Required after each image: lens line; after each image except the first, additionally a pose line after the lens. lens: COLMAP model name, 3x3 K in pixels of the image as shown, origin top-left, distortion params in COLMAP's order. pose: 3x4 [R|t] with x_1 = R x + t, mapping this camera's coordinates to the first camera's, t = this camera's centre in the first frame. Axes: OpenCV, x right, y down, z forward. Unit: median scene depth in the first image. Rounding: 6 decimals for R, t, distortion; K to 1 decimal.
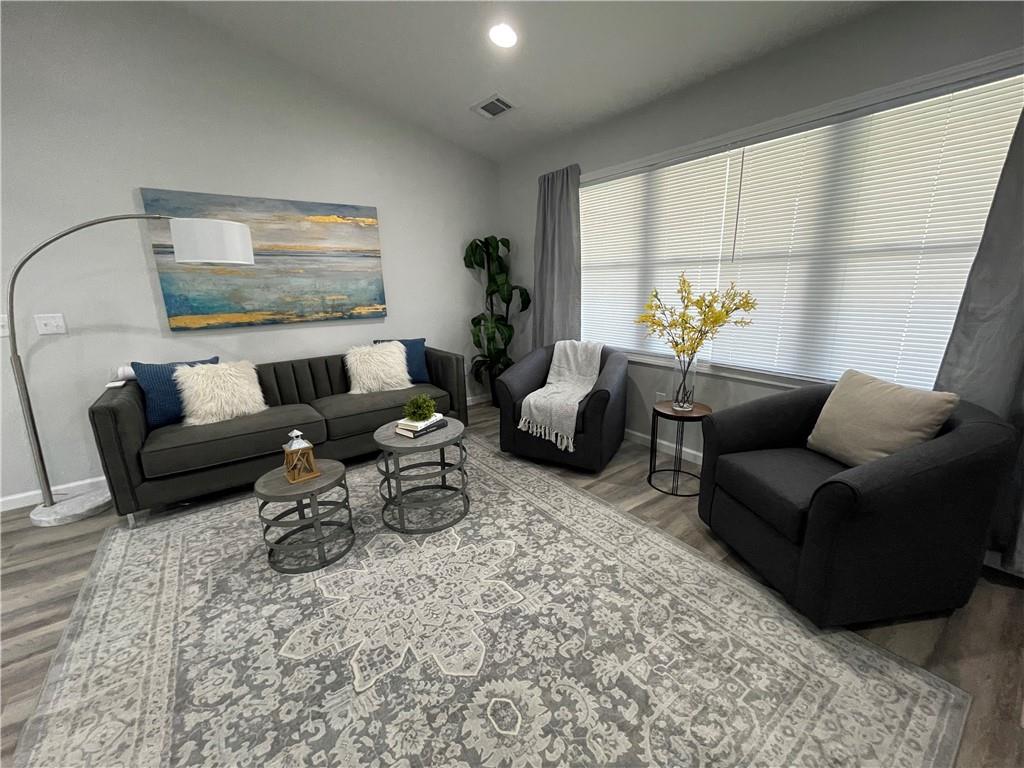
lens RADIAL K [[413.1, 0, 507.1], [0, 413.1, 382.5], [0, 0, 1]] dist [-0.000769, 0.000063]
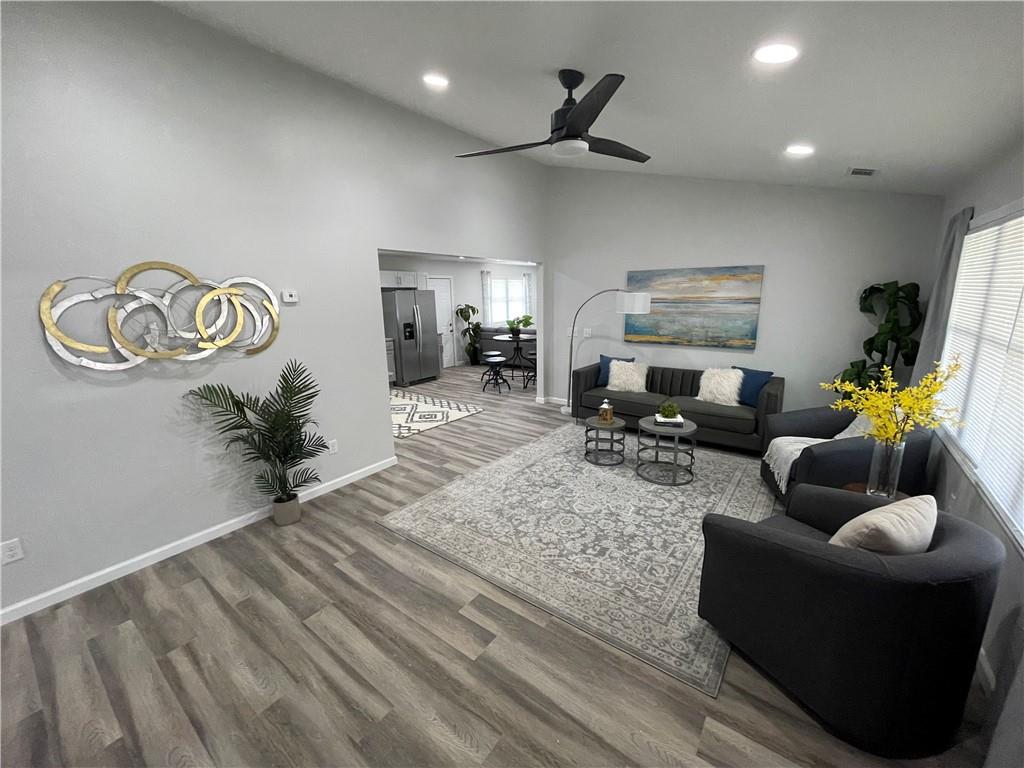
lens RADIAL K [[413.1, 0, 507.1], [0, 413.1, 382.5], [0, 0, 1]] dist [-0.000769, 0.000063]
pose [[0.278185, 0.222554, -0.934389, 0.997590], [-0.214864, 0.962555, 0.165293, -0.157859], [0.936187, 0.154784, 0.315587, -0.116809]]
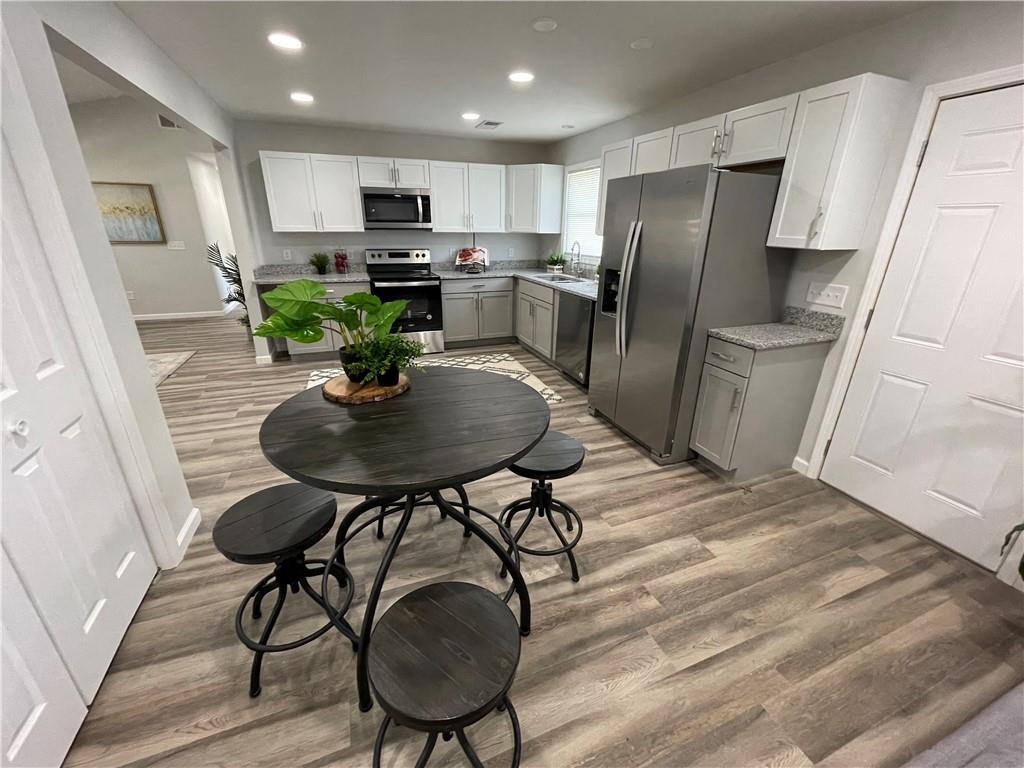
lens RADIAL K [[413.1, 0, 507.1], [0, 413.1, 382.5], [0, 0, 1]] dist [-0.000769, 0.000063]
pose [[-0.965408, -0.082277, 0.247421, -2.115759], [0.072588, 0.826589, 0.558105, -0.327575], [-0.250435, 0.556759, -0.792024, 1.241560]]
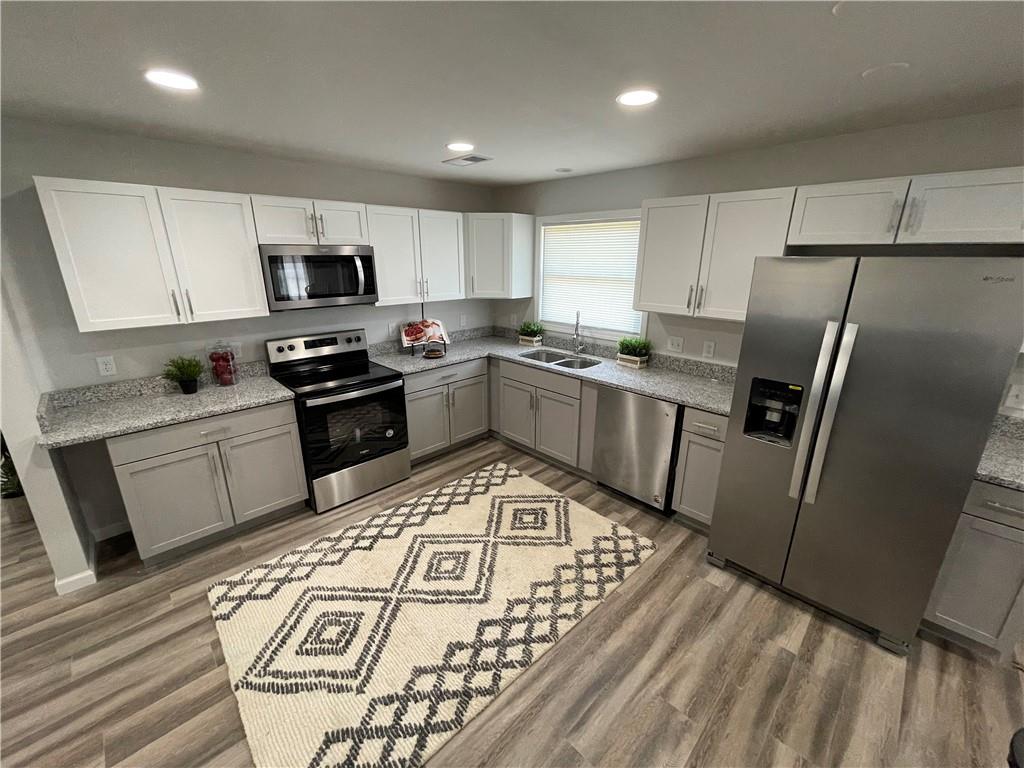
lens RADIAL K [[413.1, 0, 507.1], [0, 413.1, 382.5], [0, 0, 1]] dist [-0.000769, 0.000063]
pose [[-0.989811, 0.060742, -0.128783, -1.473777], [-0.014522, 0.856663, 0.515671, -0.328916], [0.141646, 0.512287, -0.847053, 0.693938]]
